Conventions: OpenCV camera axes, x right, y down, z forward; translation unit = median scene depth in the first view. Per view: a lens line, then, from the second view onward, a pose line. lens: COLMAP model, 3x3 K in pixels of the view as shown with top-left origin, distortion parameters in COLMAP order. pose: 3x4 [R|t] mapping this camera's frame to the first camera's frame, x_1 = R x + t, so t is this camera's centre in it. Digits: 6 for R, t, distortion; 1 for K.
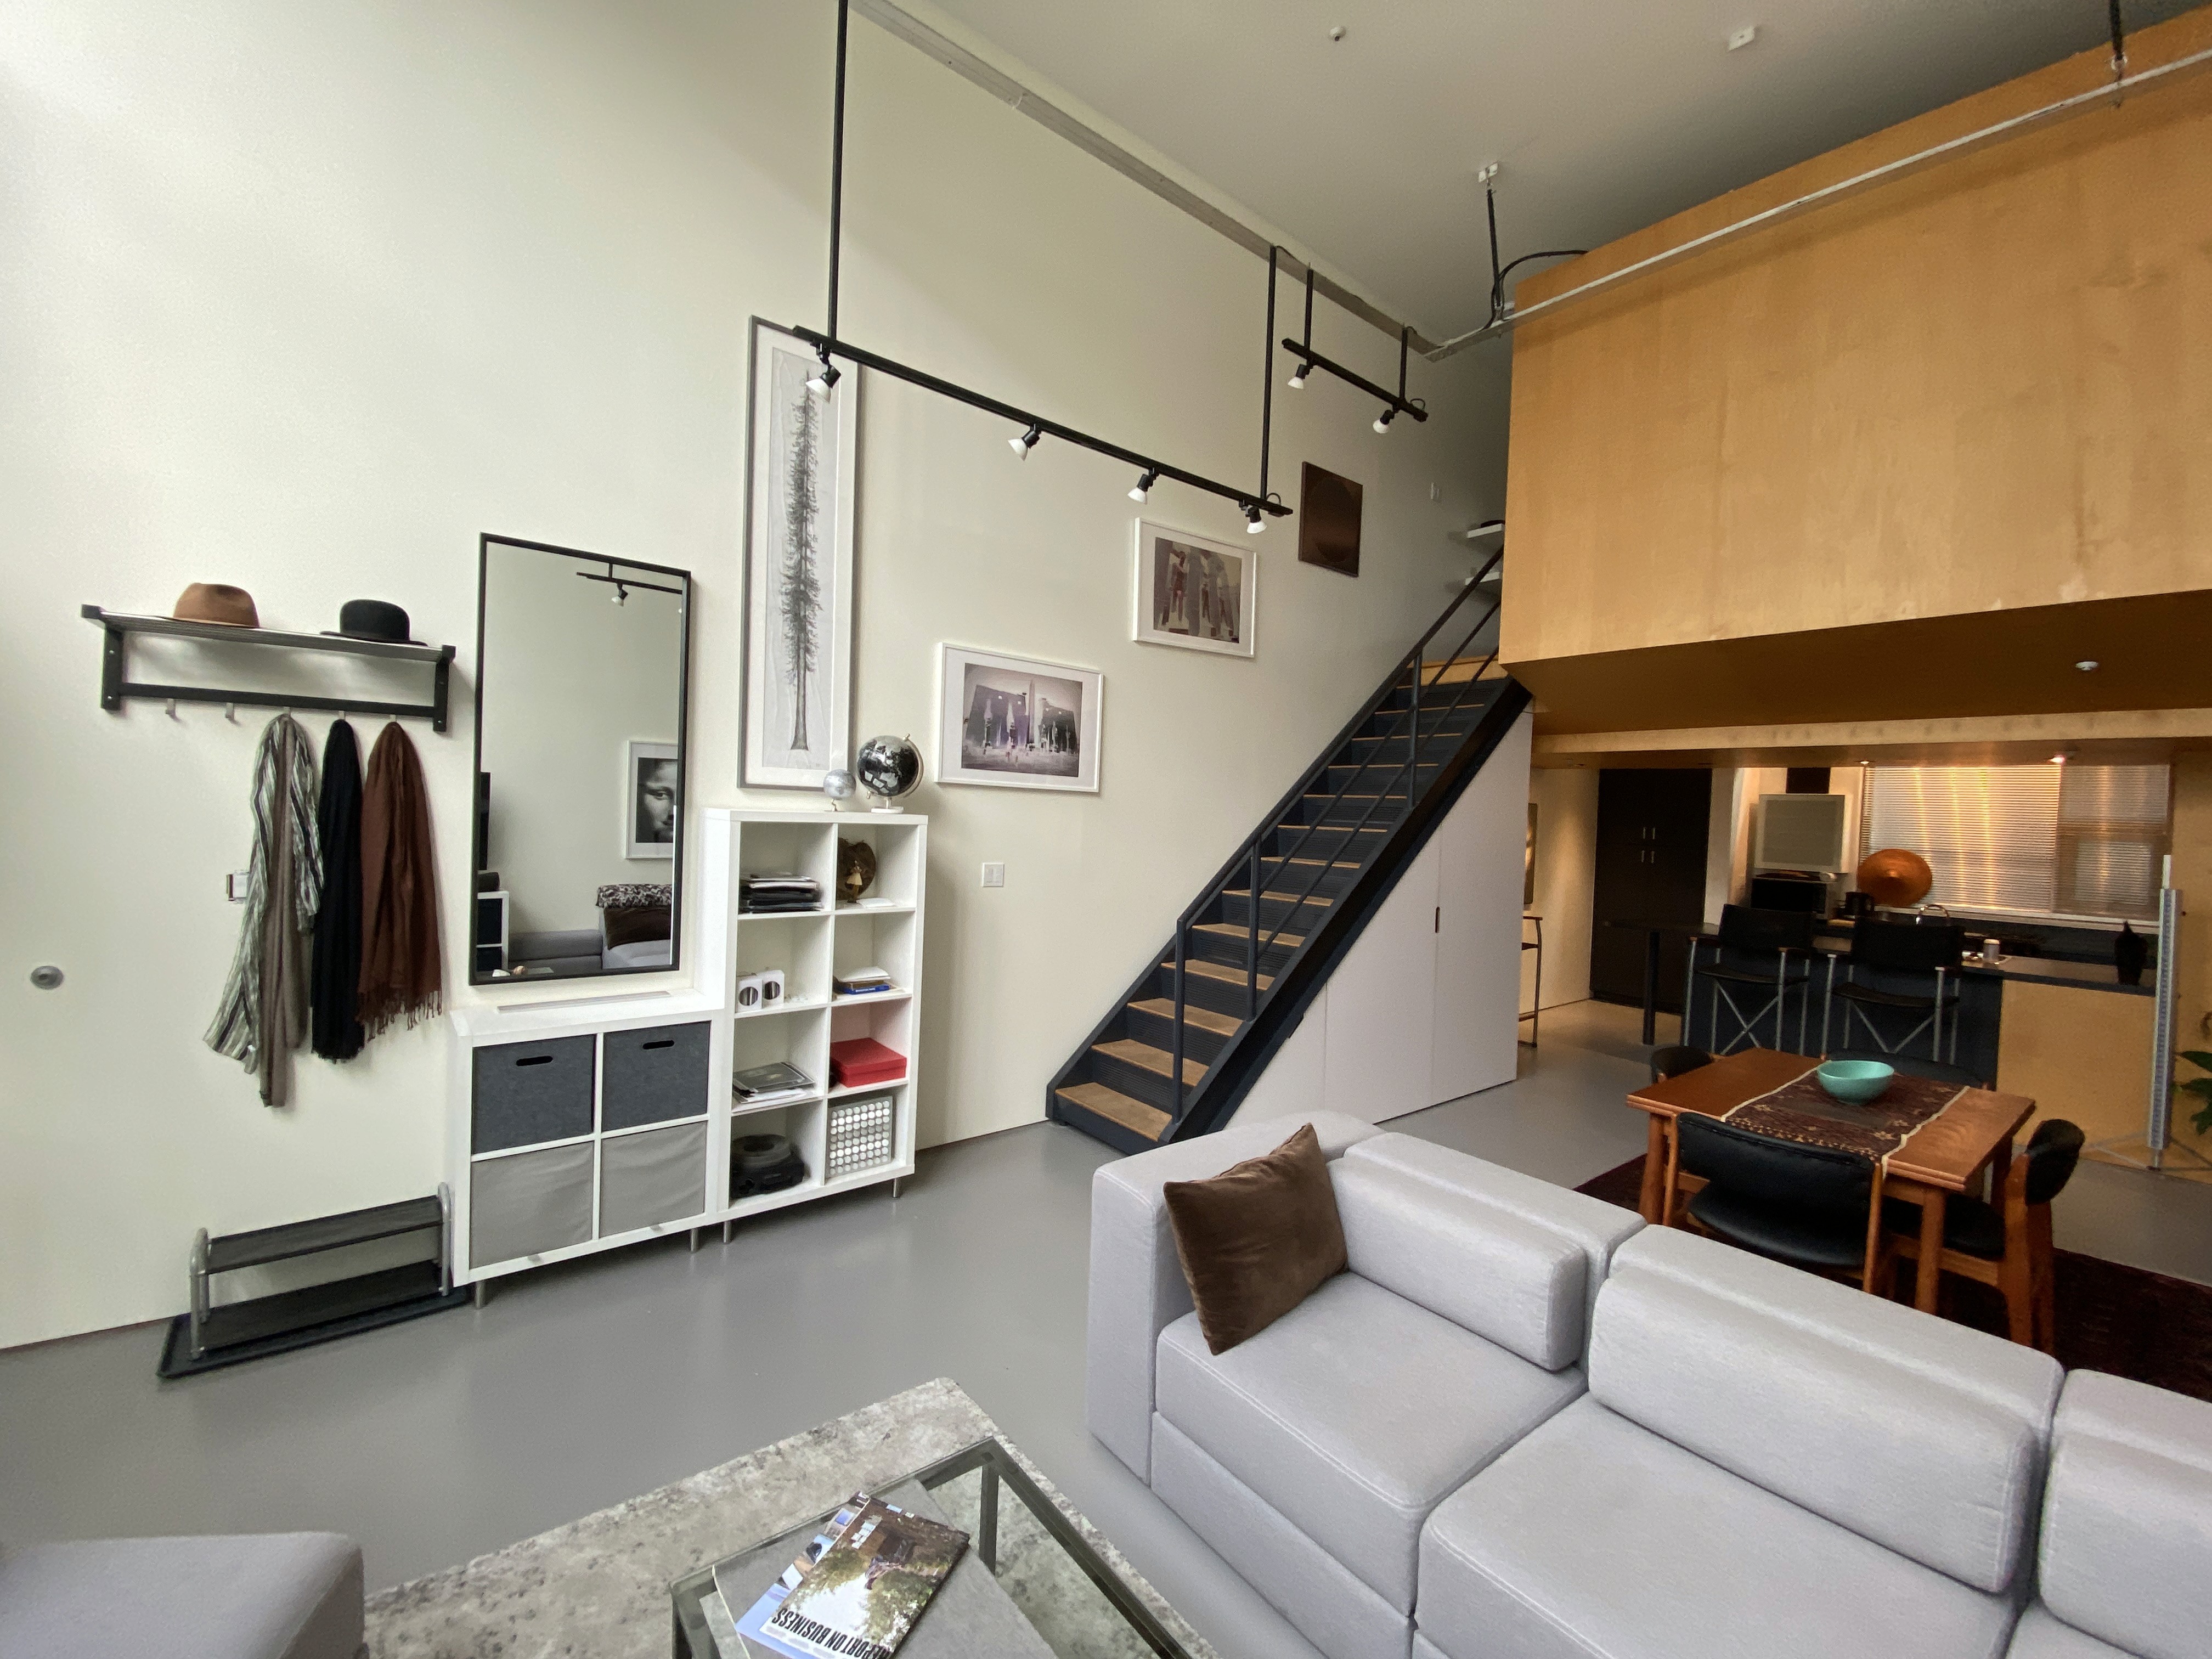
lens RADIAL K [[890.9, 0, 1073.9], [0, 890.9, 816.3], [0, 0, 1]] dist [-0.011717, -0.002290]
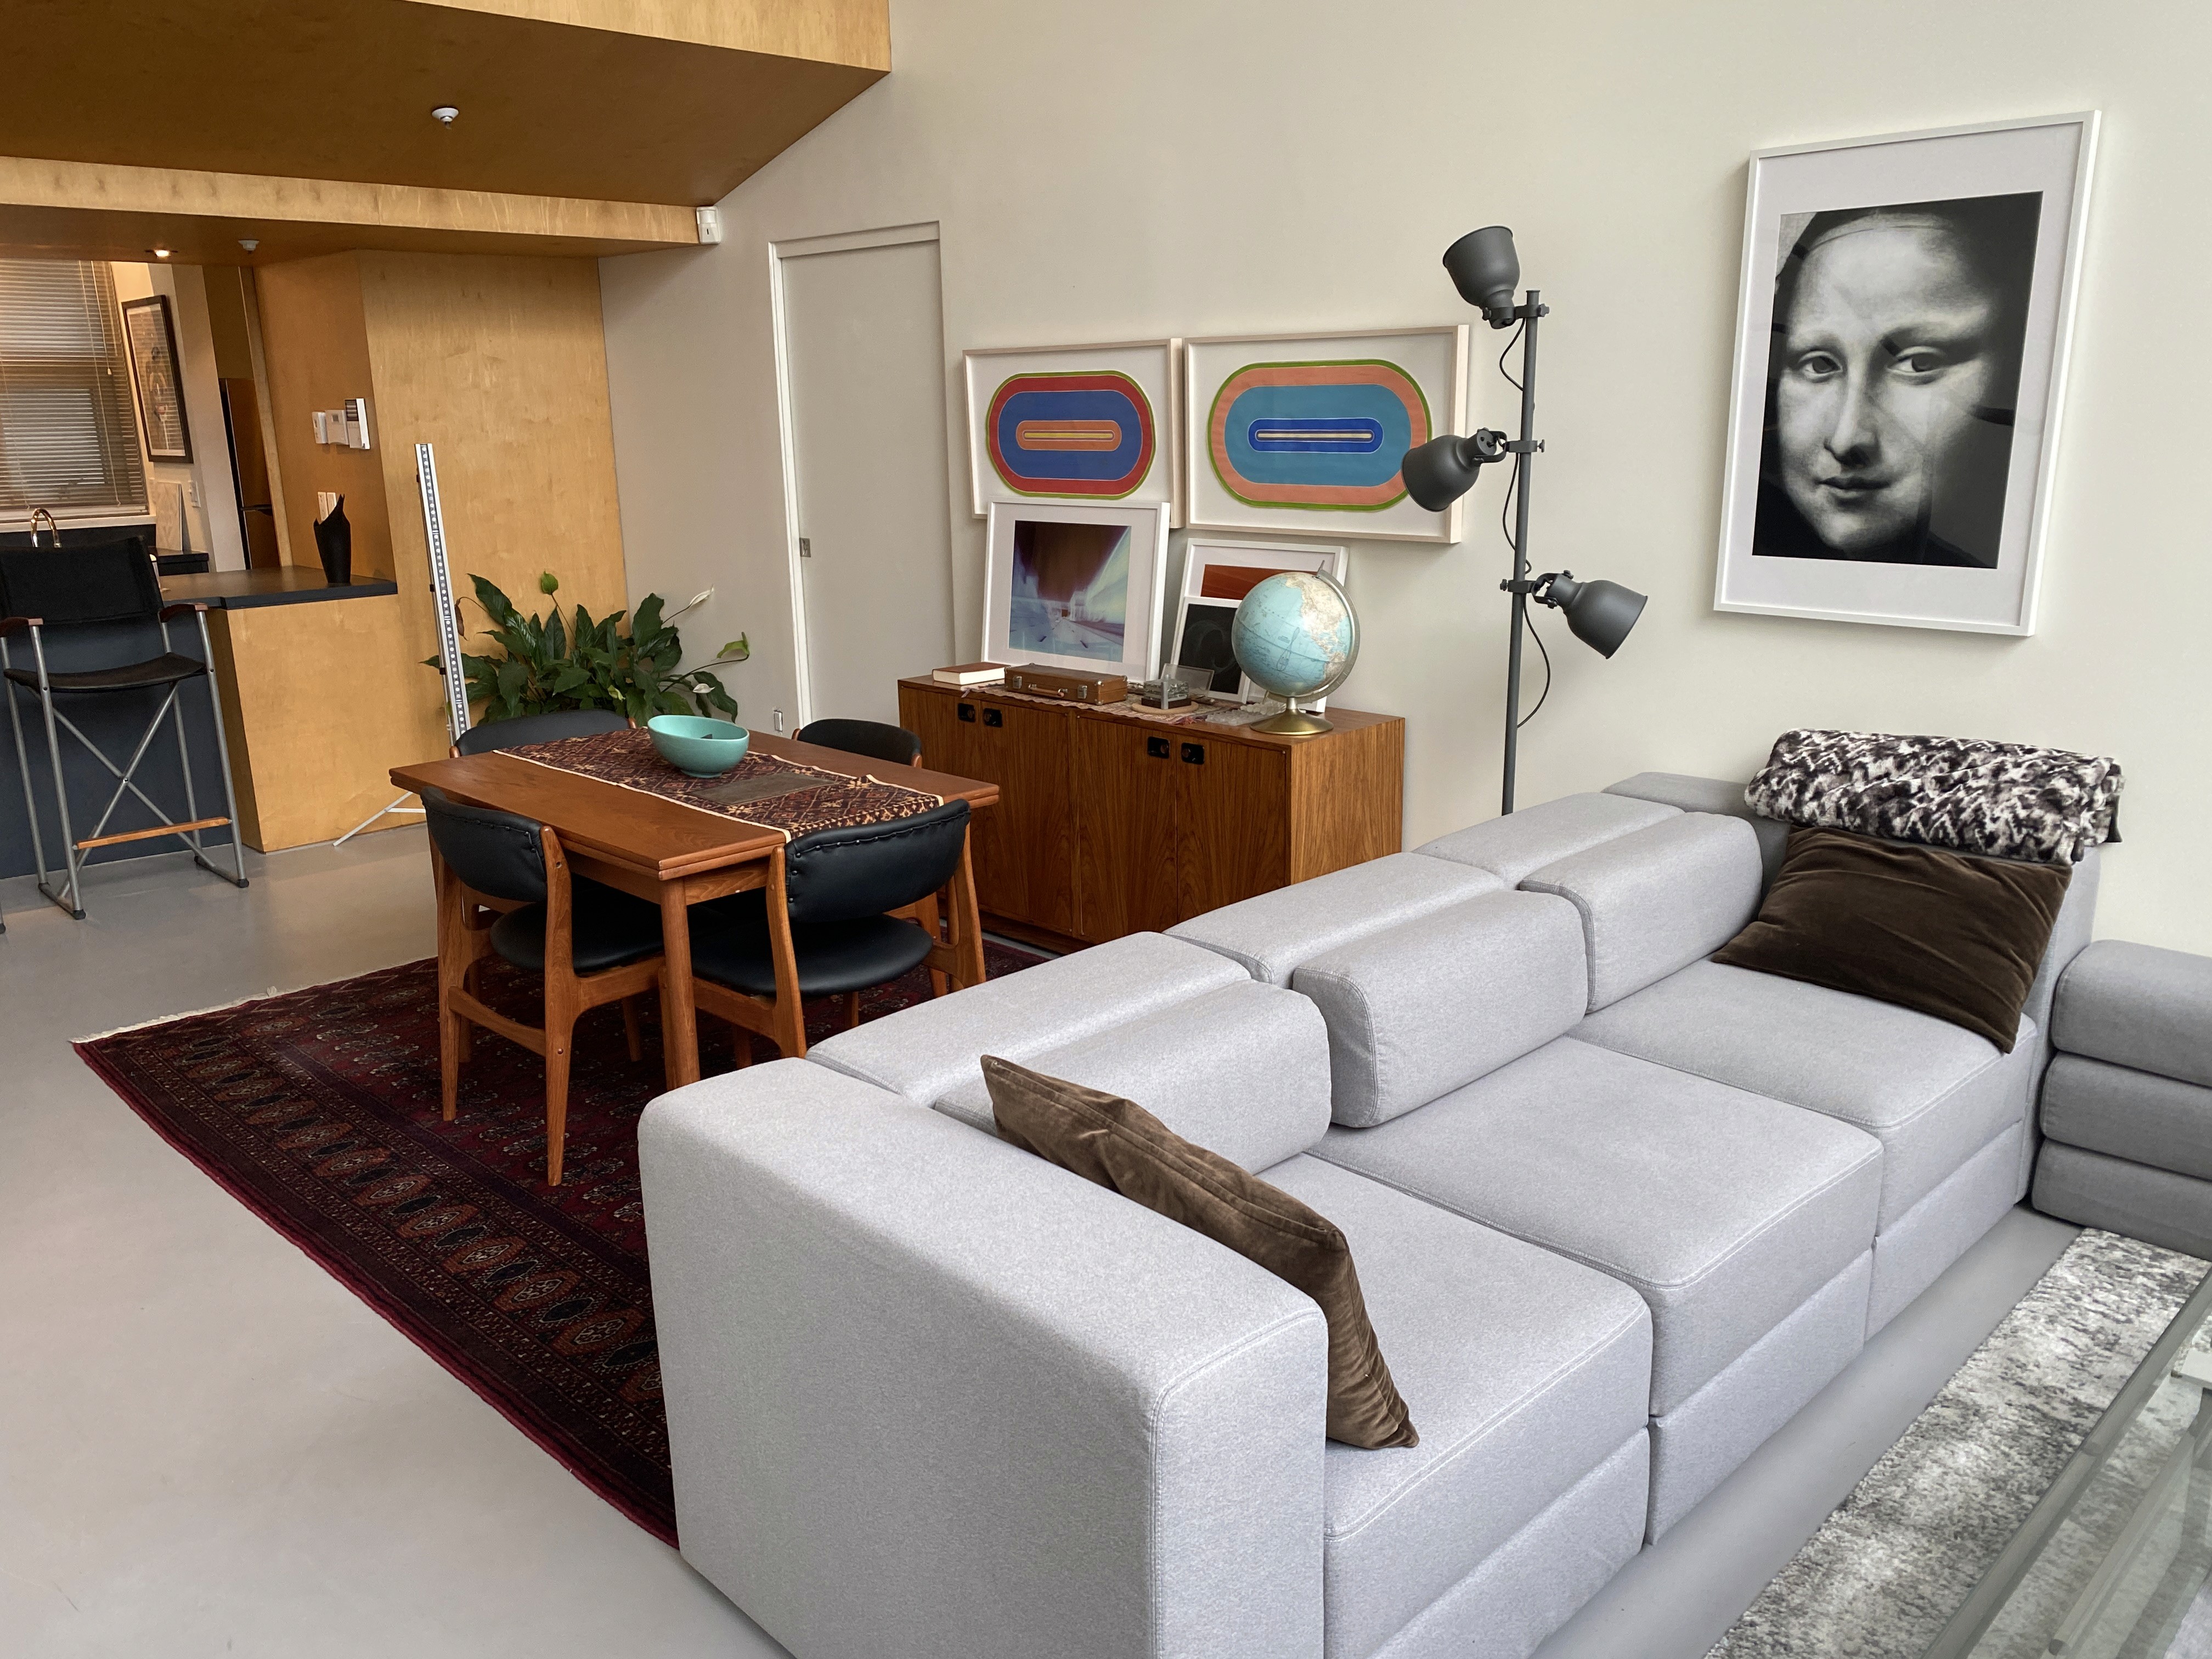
lens RADIAL K [[1704.9, 0, 1108.7], [0, 1704.9, 840.0], [0, 0, 1]] dist [0.010911, -0.017738]
pose [[-0.116071, -0.285698, 0.951265, -0.305295], [0.018410, 0.956955, 0.289653, -0.005763], [-0.993070, 0.051133, -0.105815, 0.574365]]
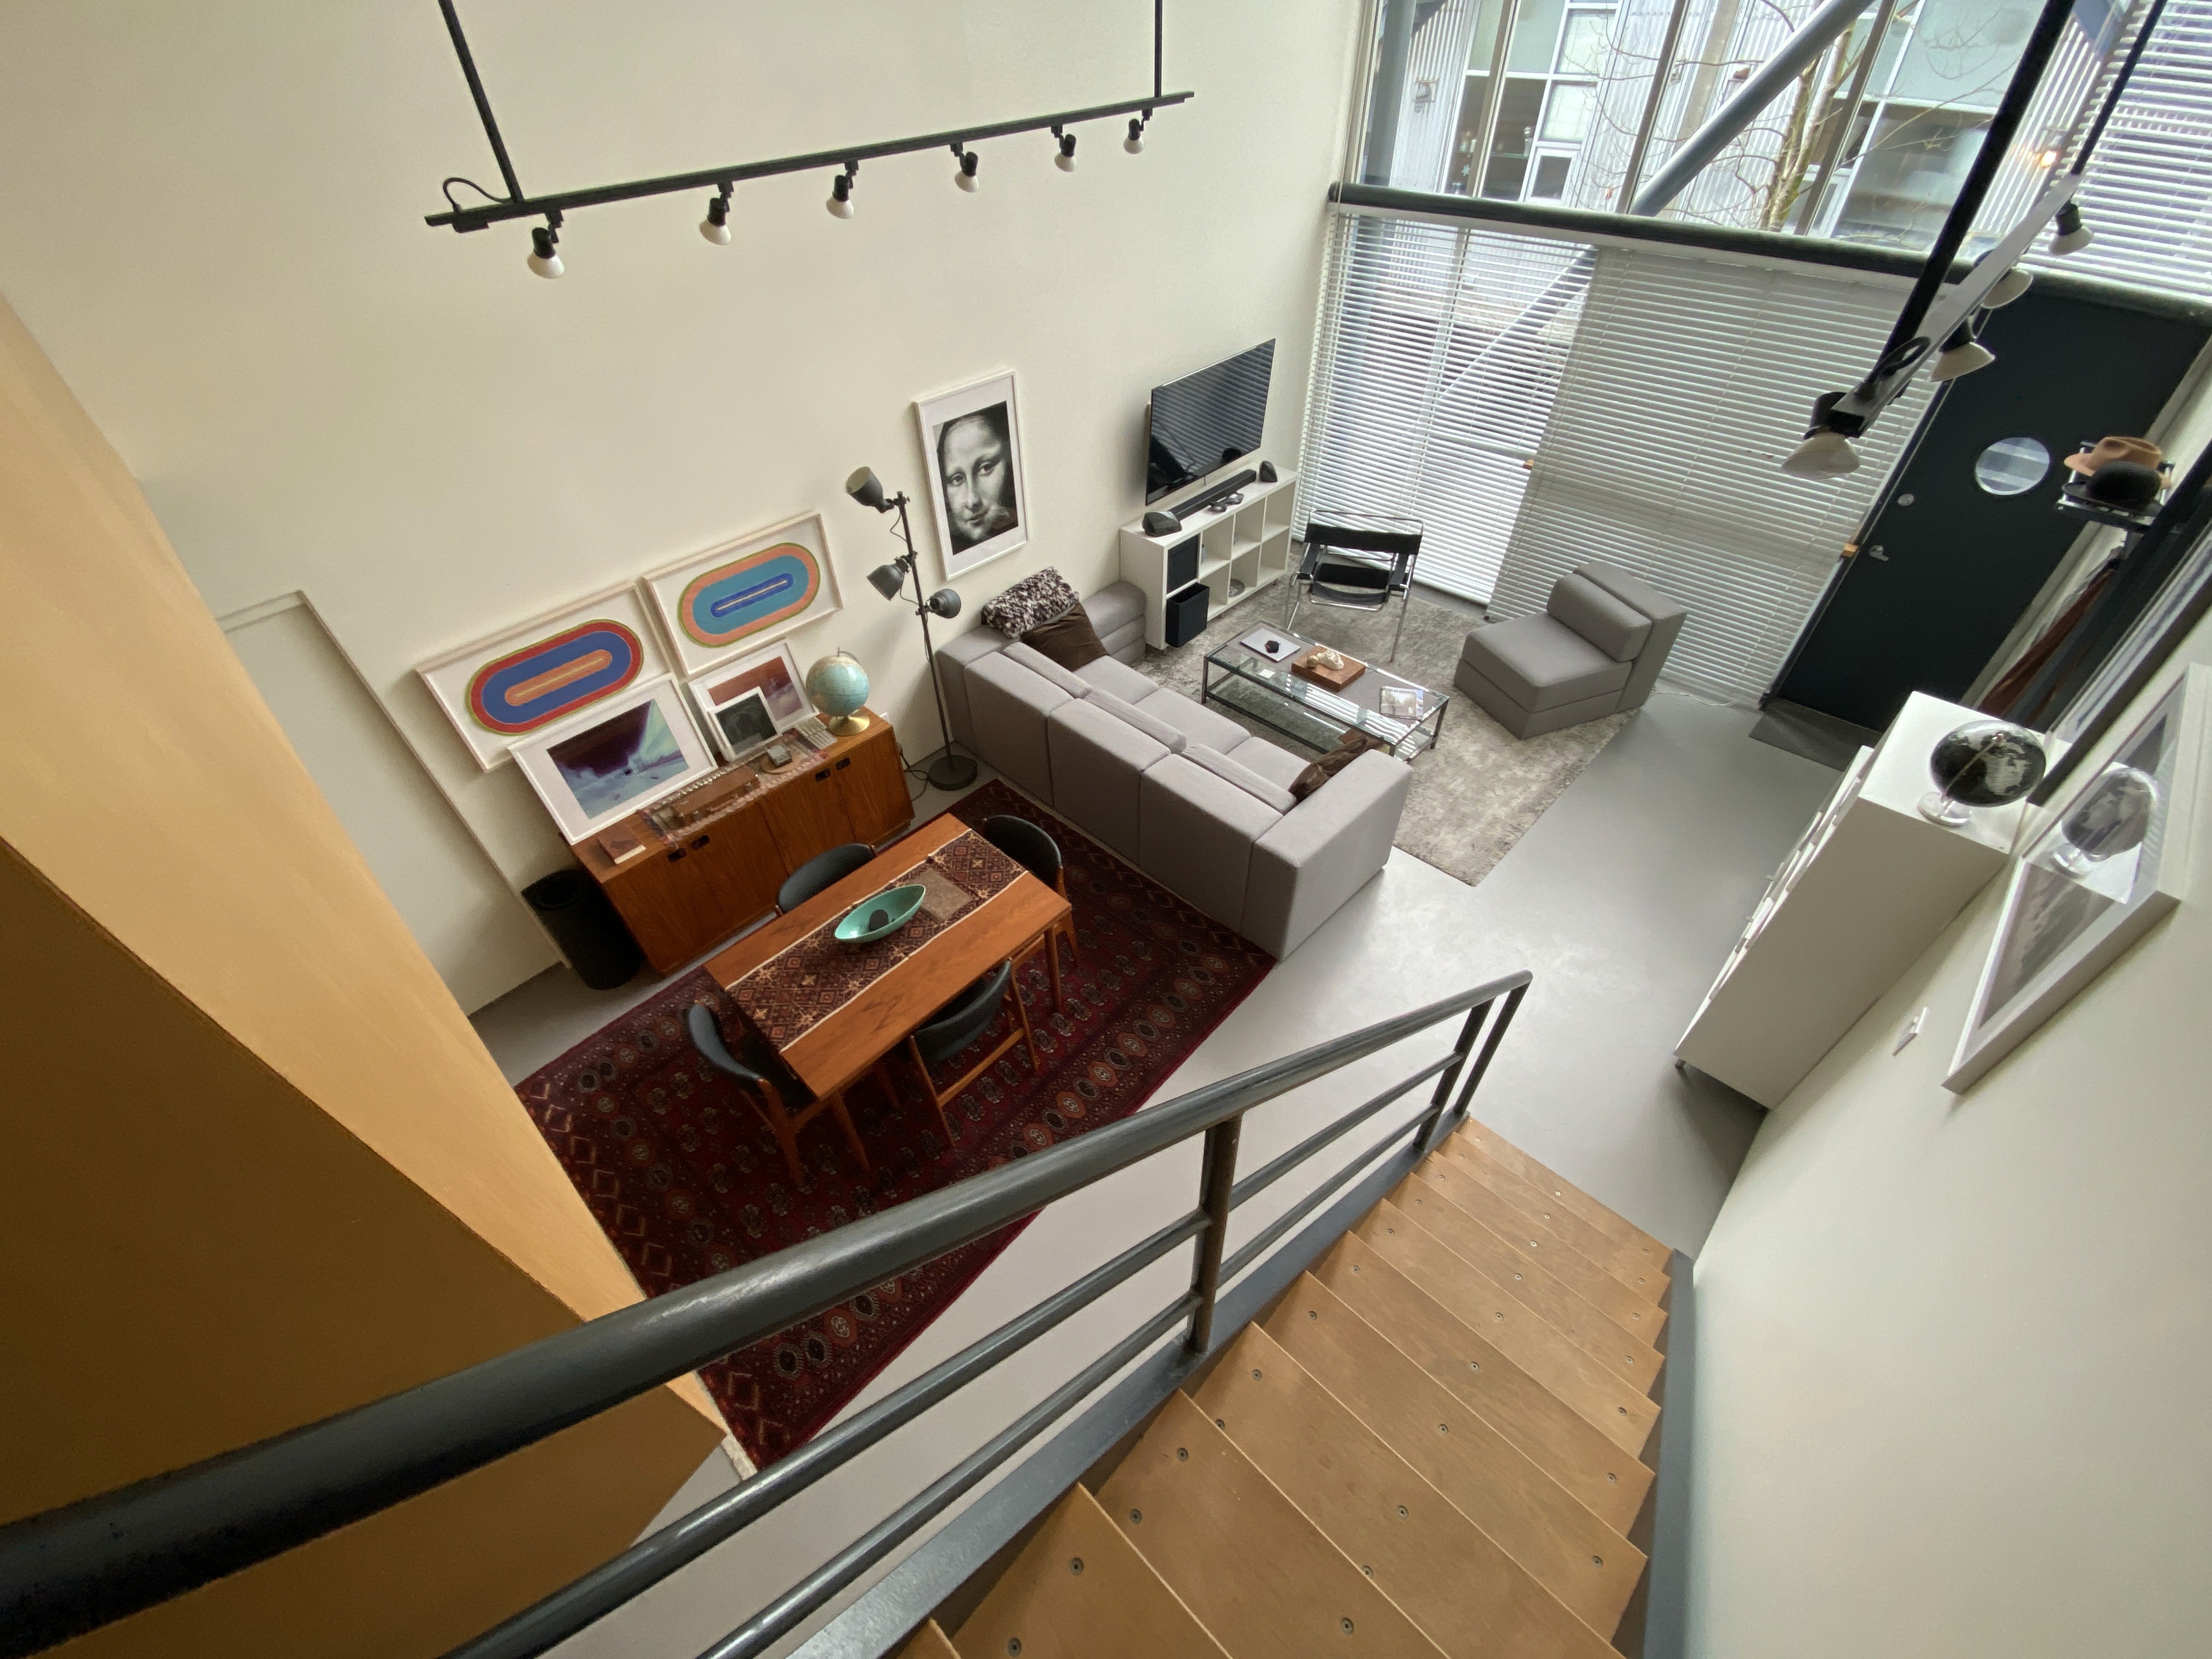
lens RADIAL K [[890.9, 0, 1114.1], [0, 890.9, 816.5], [0, 0, 1]] dist [-0.011717, -0.002290]
pose [[-0.992755, 0.069567, -0.097965, 0.436559], [-0.016181, 0.730504, 0.682716, -0.427483], [0.119058, 0.679355, -0.724087, 1.238975]]
